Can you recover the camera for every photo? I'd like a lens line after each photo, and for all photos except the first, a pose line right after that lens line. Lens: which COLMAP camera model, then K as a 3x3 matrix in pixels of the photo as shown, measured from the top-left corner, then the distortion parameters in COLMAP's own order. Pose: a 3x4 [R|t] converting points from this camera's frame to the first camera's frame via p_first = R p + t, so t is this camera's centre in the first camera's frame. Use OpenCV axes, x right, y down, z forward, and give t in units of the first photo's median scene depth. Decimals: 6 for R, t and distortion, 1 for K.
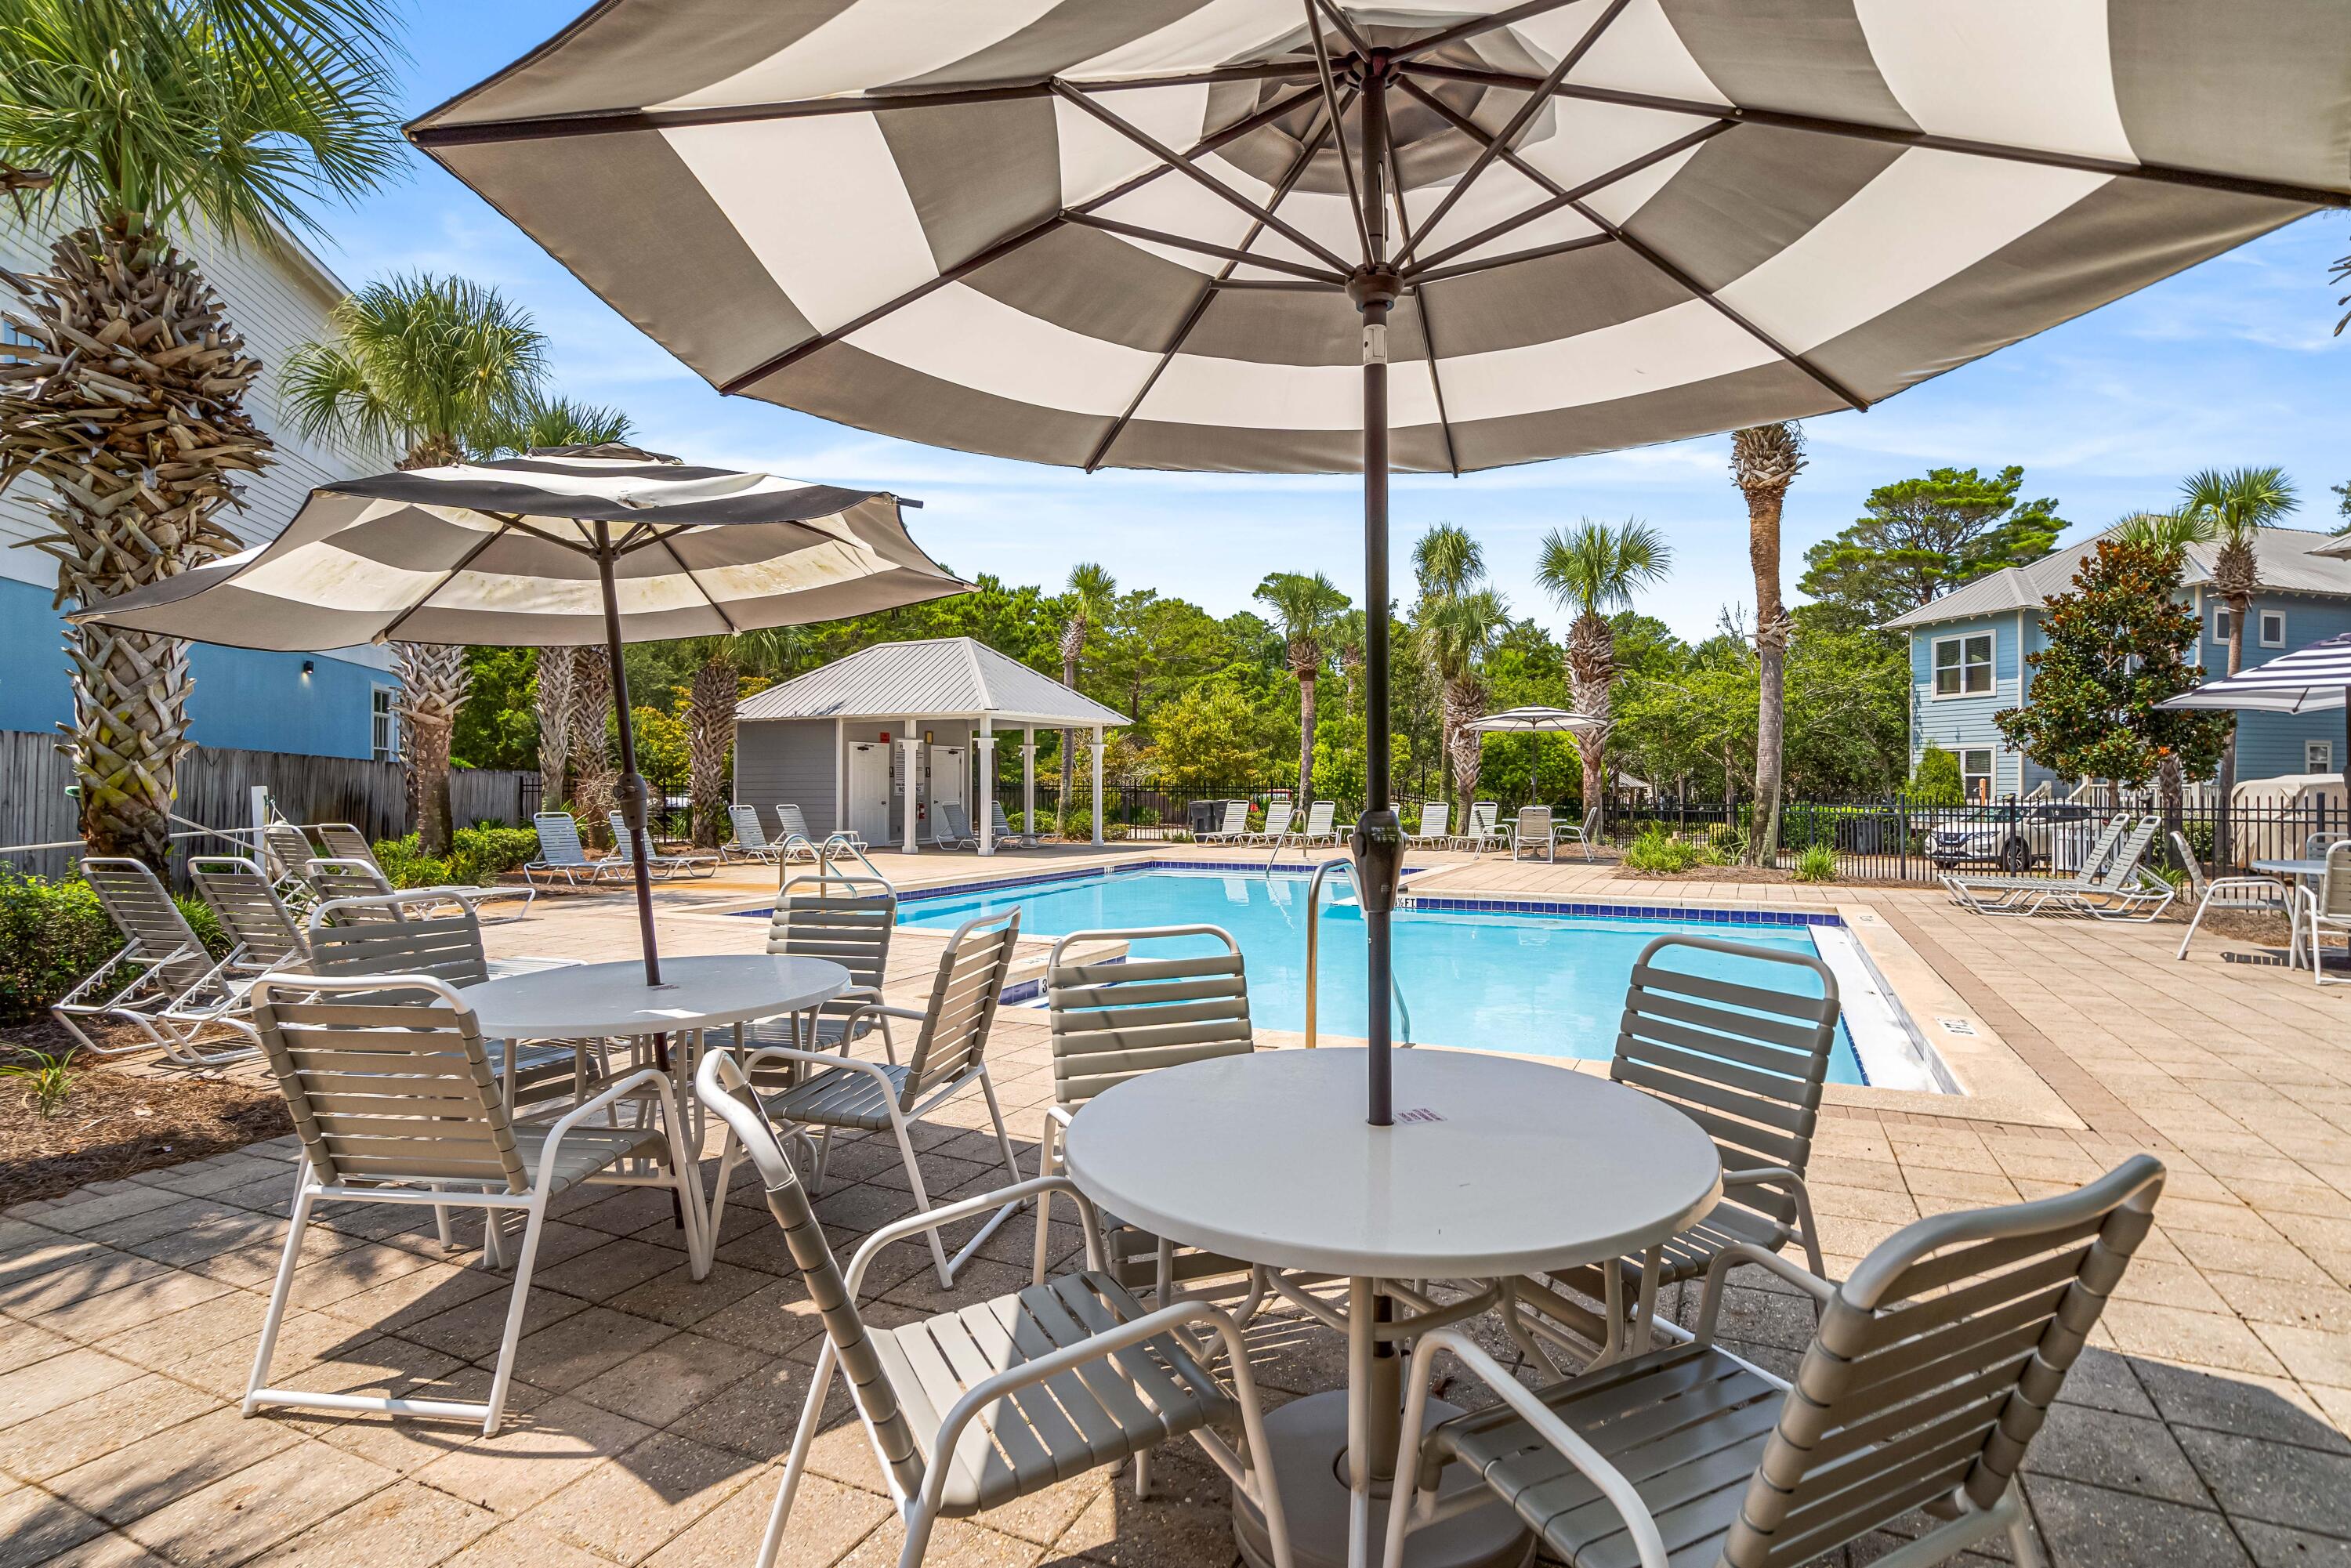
lens RADIAL K [[1109.0, 0, 1178.7], [0, 1109.0, 784.6], [0, 0, 1]] dist [0.012747, -0.000253]
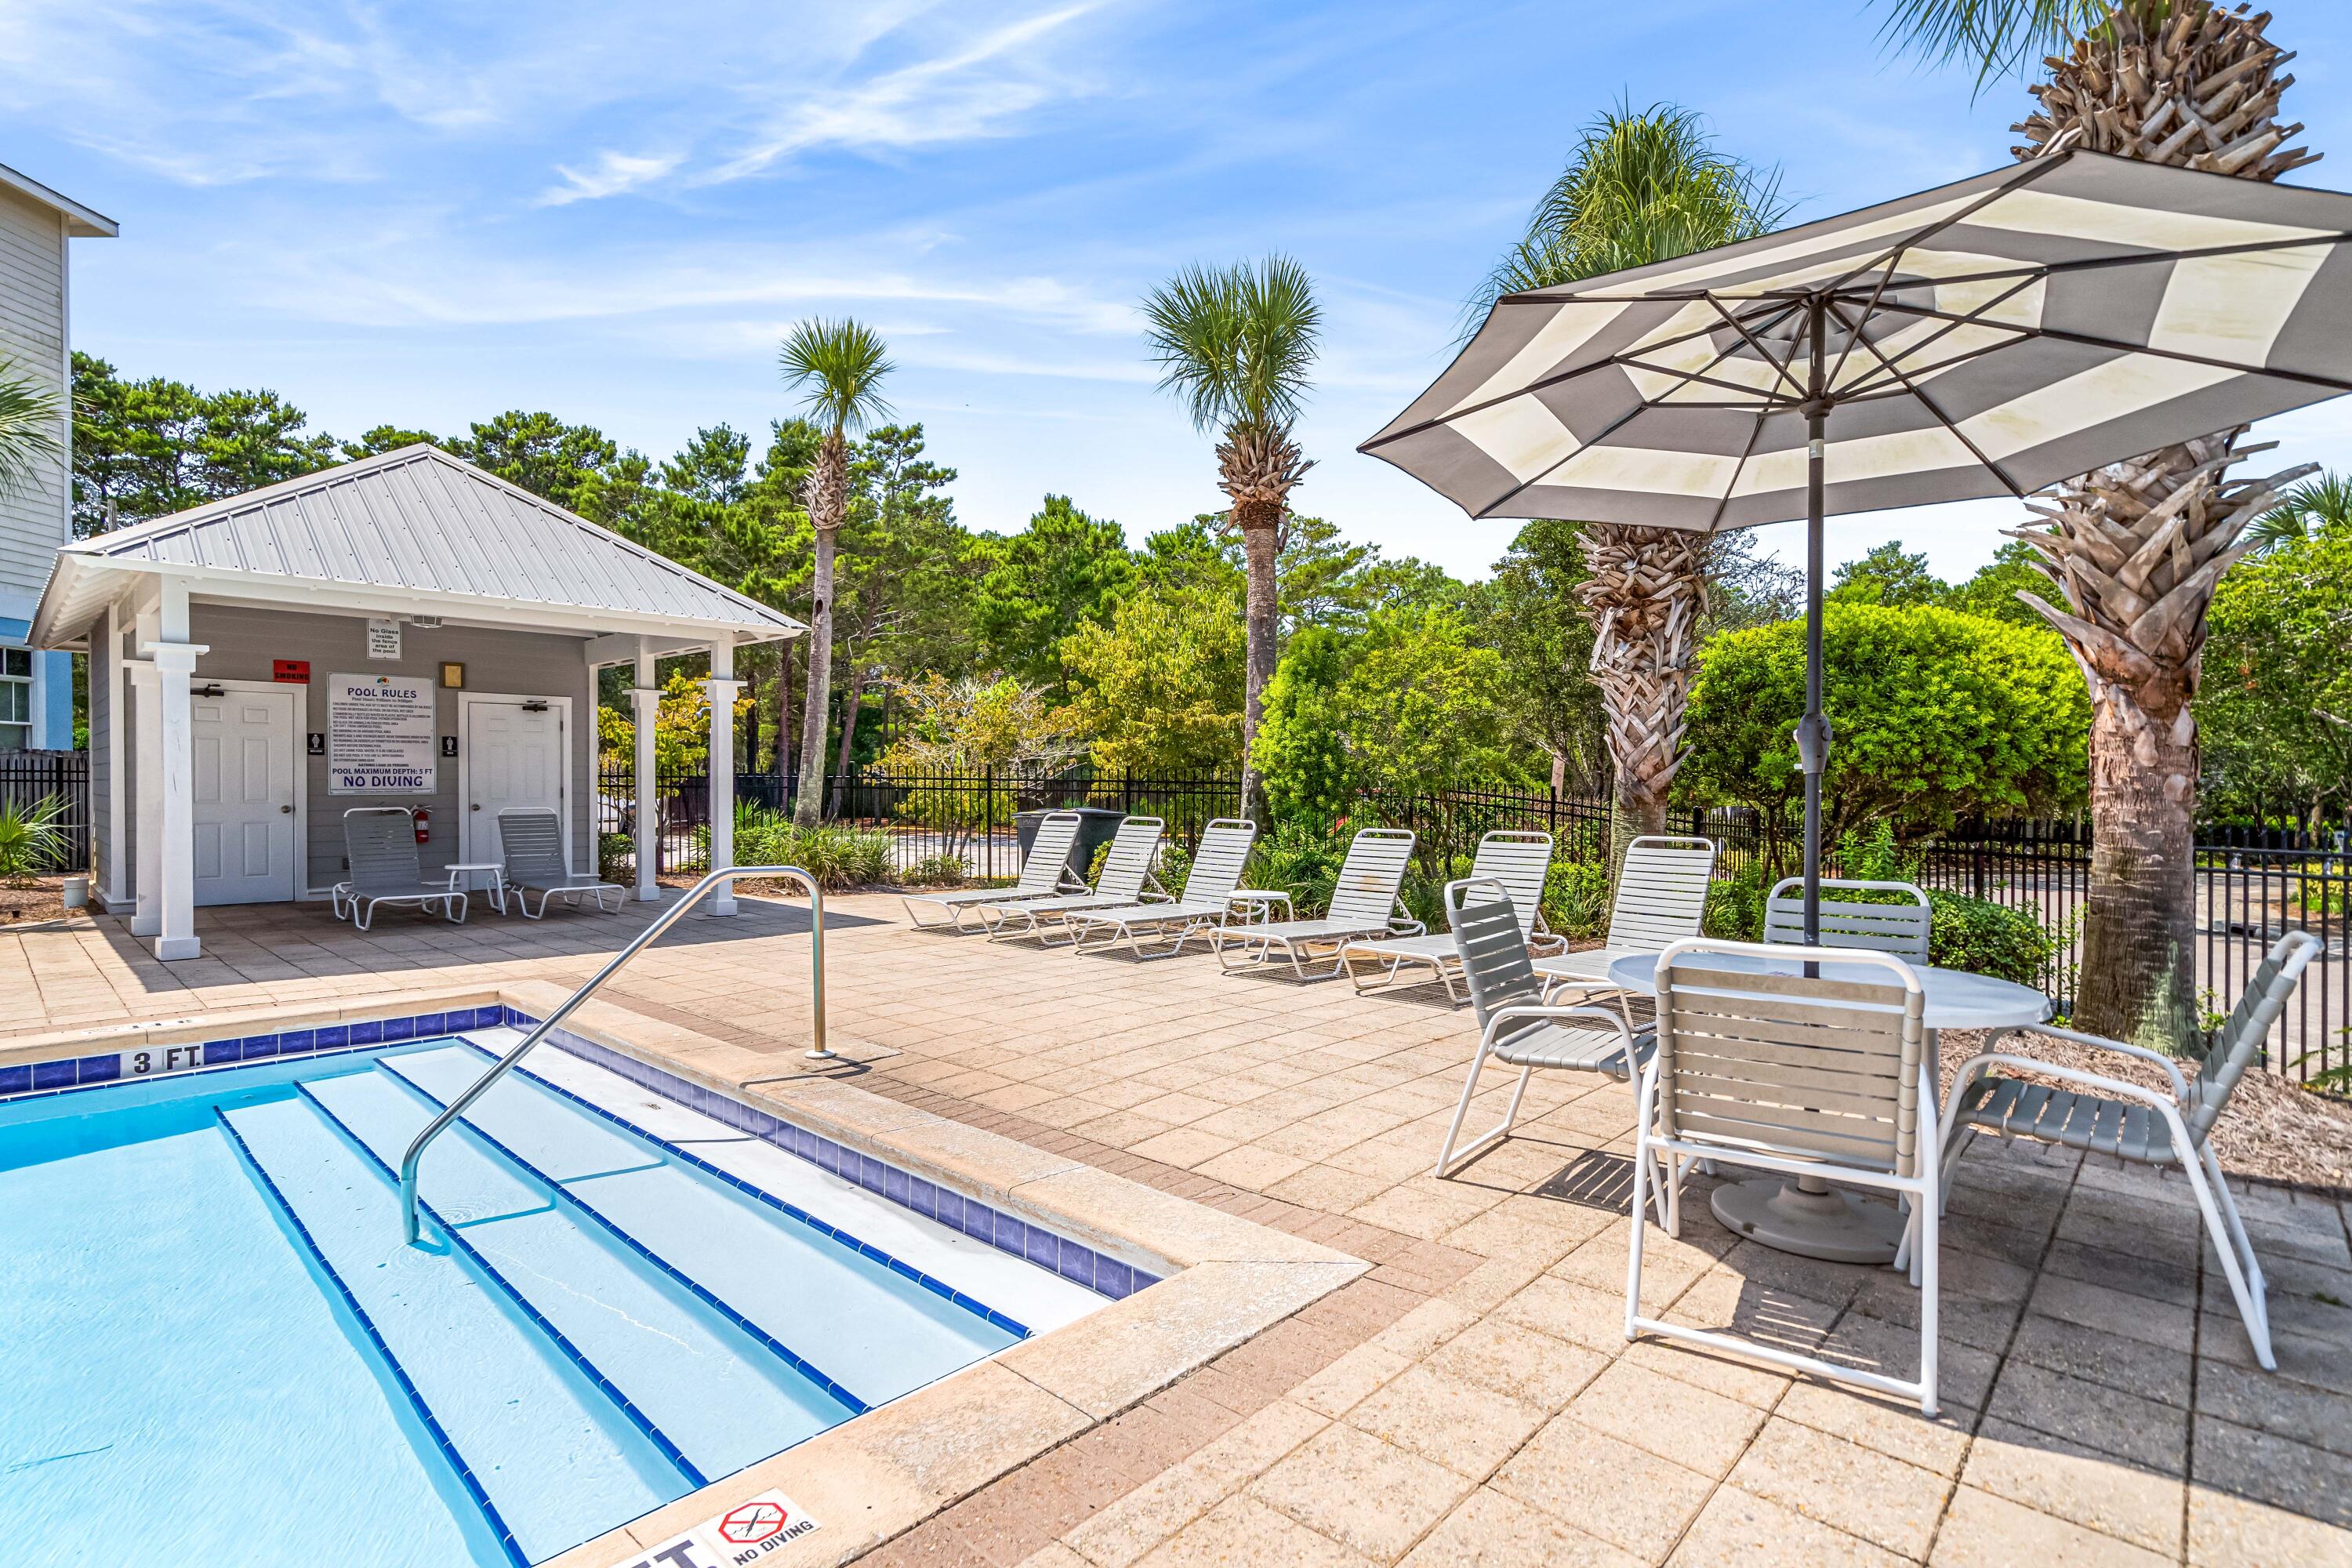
lens RADIAL K [[1109.5, 0, 1186.5], [0, 1109.5, 782.6], [0, 0, 1]] dist [0.012747, -0.000253]
pose [[0.967955, 0.004371, -0.251084, 0.164823], [-0.003340, 0.999984, 0.004528, 0.000742], [0.251100, -0.003545, 0.967955, 0.482287]]
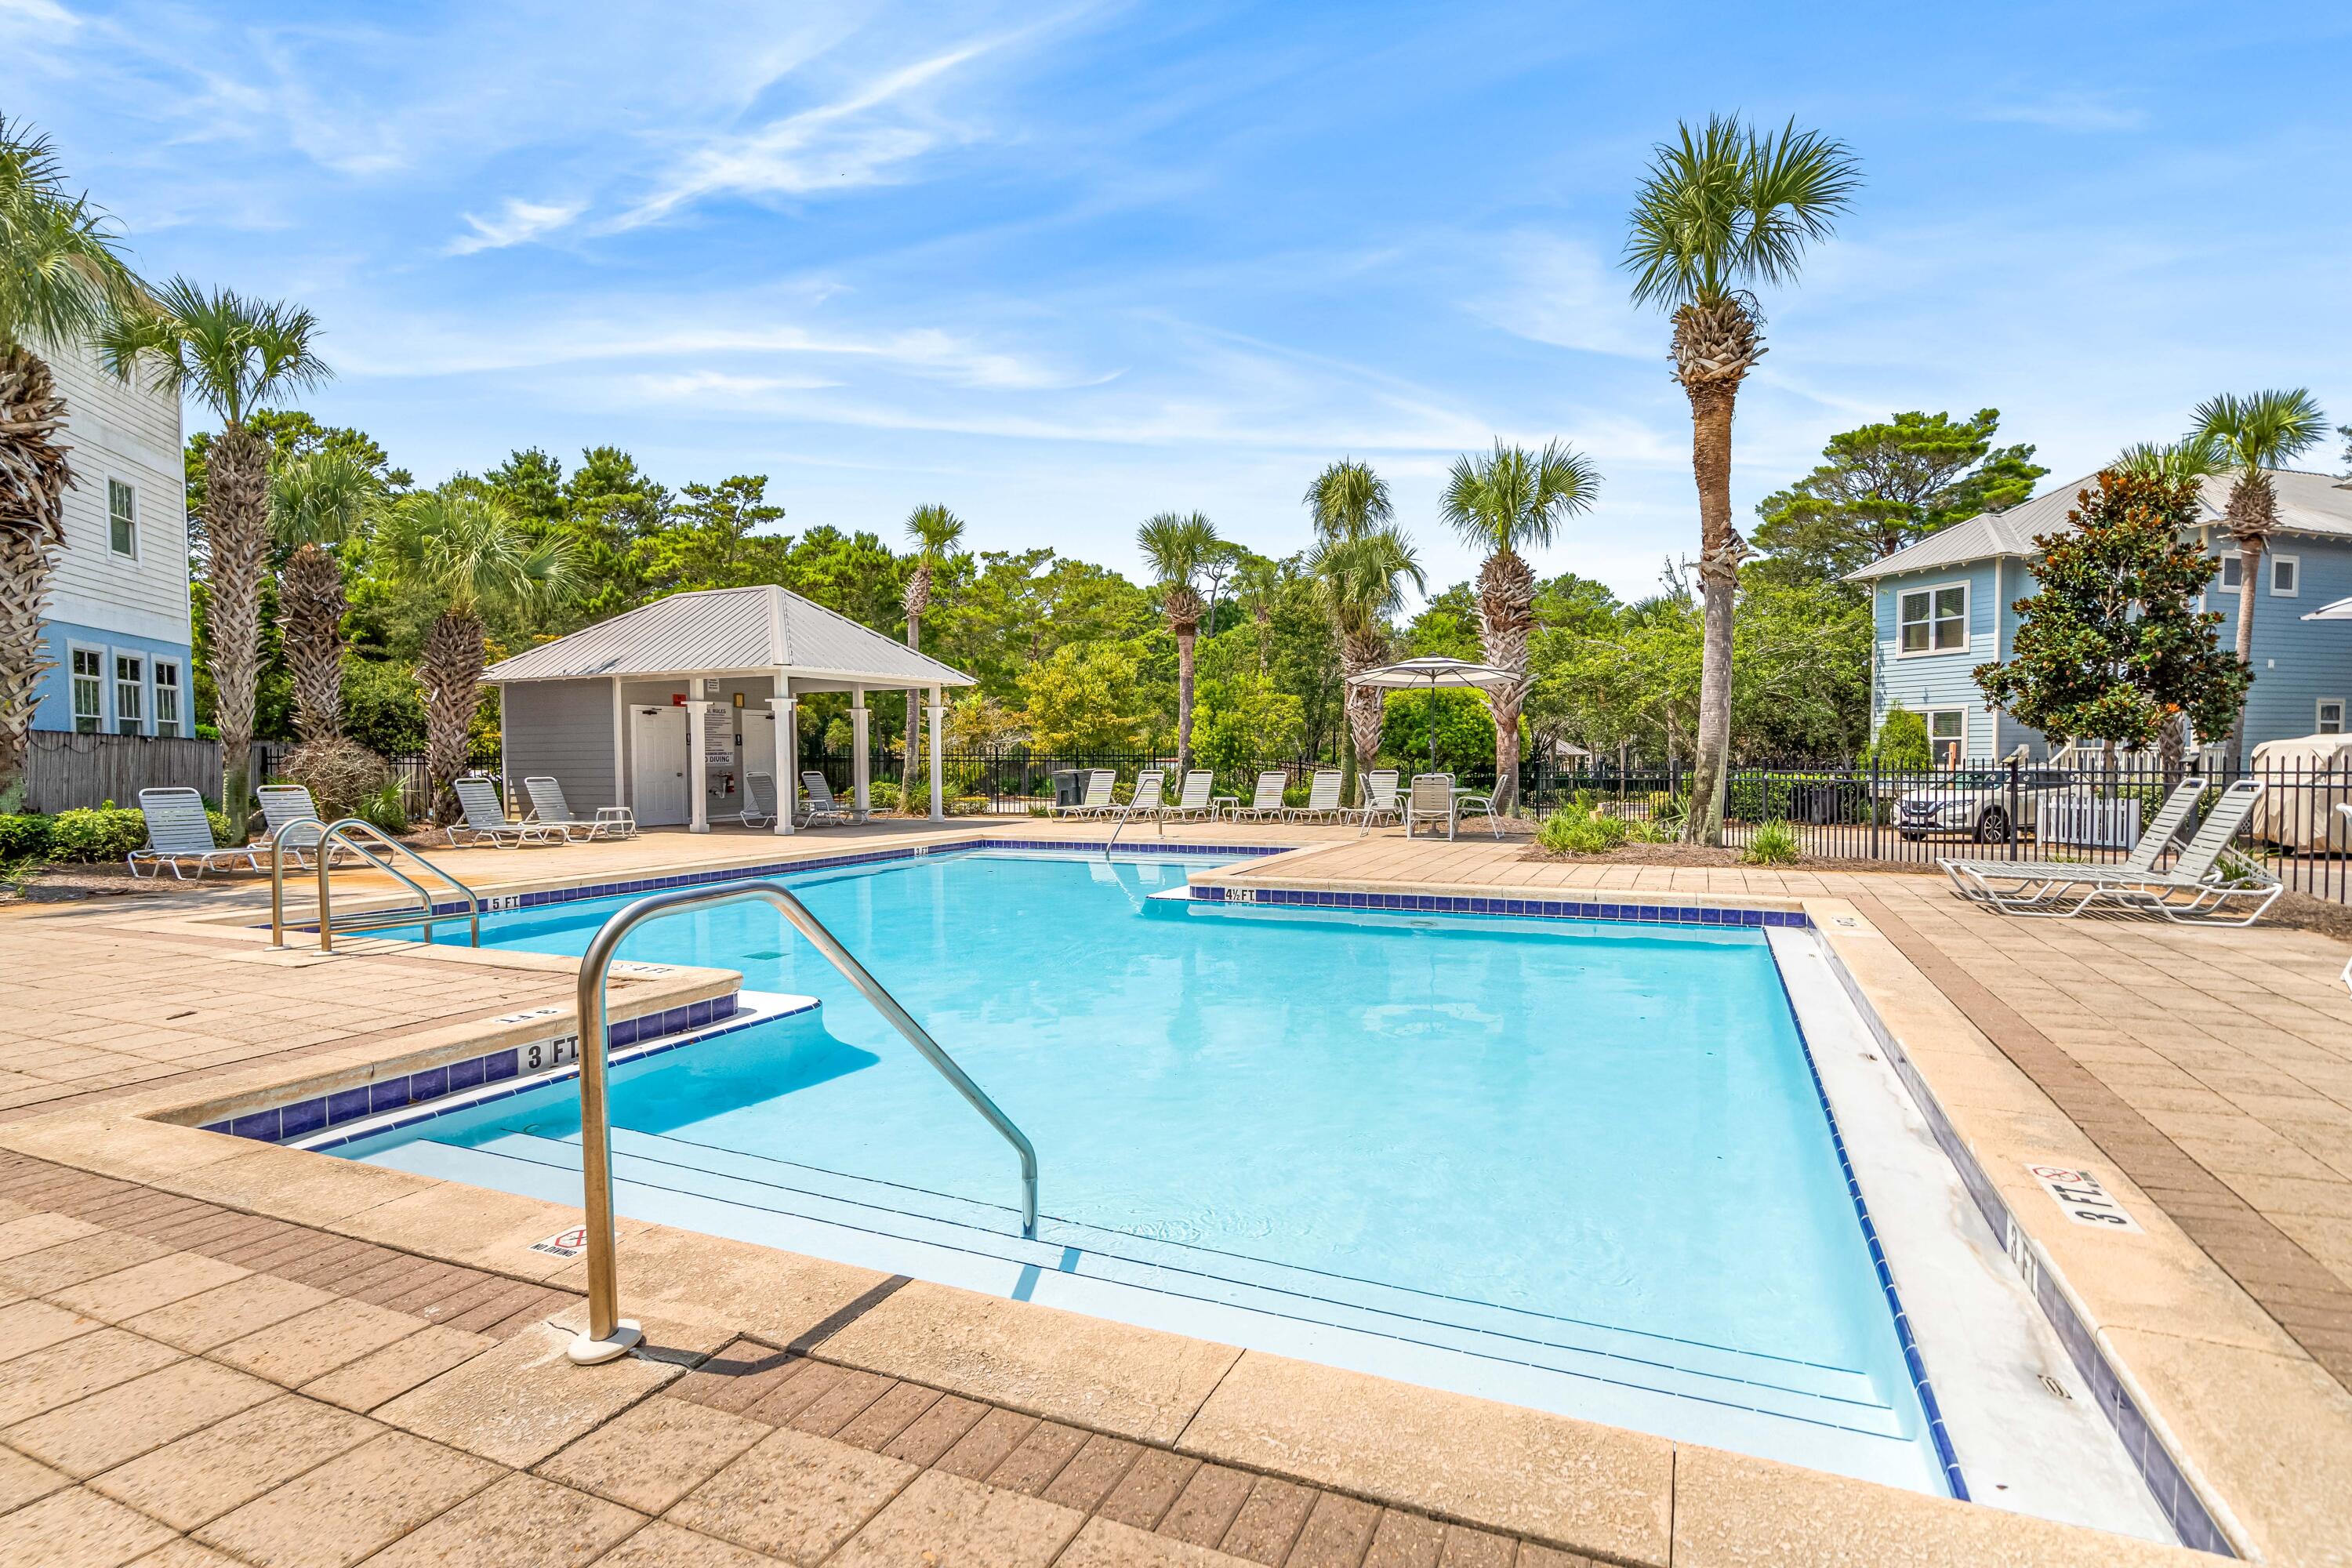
lens RADIAL K [[1109.5, 0, 1055.0], [0, 1109.5, 786.6], [0, 0, 1]] dist [0.012747, -0.000253]
pose [[0.998857, -0.005402, -0.047494, 0.049968], [0.006714, 0.999599, 0.027509, 0.002492], [0.047327, -0.027797, 0.998493, 0.092602]]
